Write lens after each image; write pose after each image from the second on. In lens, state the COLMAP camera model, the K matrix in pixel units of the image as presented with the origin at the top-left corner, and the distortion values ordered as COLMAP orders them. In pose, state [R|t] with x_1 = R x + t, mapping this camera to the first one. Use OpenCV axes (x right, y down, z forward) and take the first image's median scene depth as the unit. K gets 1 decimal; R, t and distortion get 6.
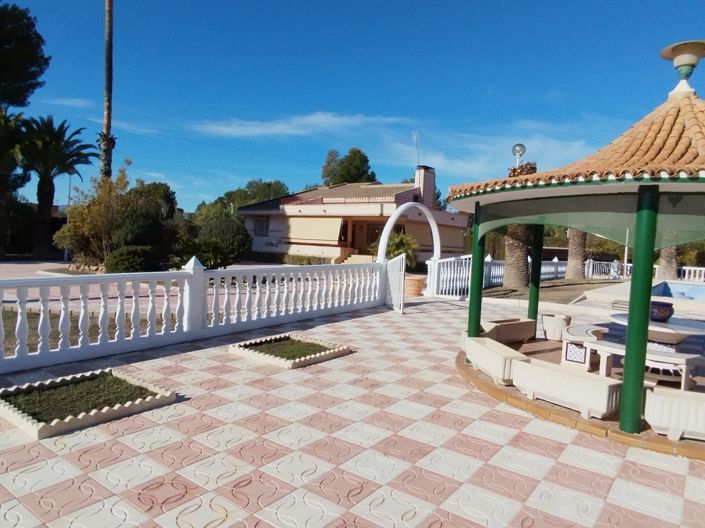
lens RADIAL K [[478.9, 0, 347.7], [0, 478.9, 265.2], [0, 0, 1]] dist [0.001664, 0.003412]
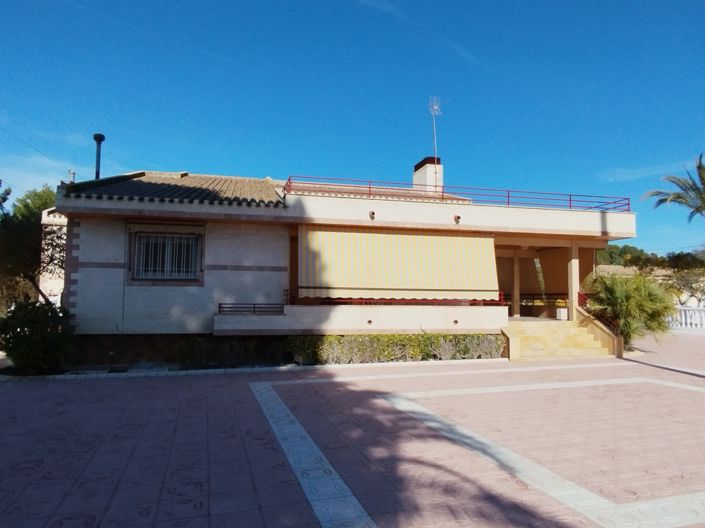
lens RADIAL K [[478.9, 0, 347.7], [0, 478.9, 265.2], [0, 0, 1]] dist [0.001664, 0.003412]
pose [[0.590492, 0.005940, 0.807021, -0.421795], [0.058741, 0.997004, -0.050319, -0.057731], [-0.804903, 0.077118, 0.588374, 0.826941]]
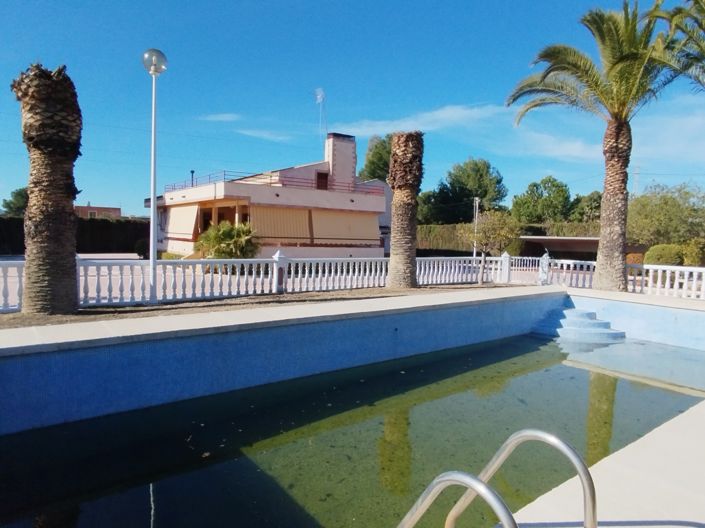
lens RADIAL K [[478.9, 0, 347.7], [0, 478.9, 265.2], [0, 0, 1]] dist [0.001664, 0.003412]
pose [[0.968414, -0.007272, -0.249240, 0.406567], [0.008847, 0.999947, 0.005200, -0.001946], [0.249189, -0.007241, 0.968428, 0.295128]]
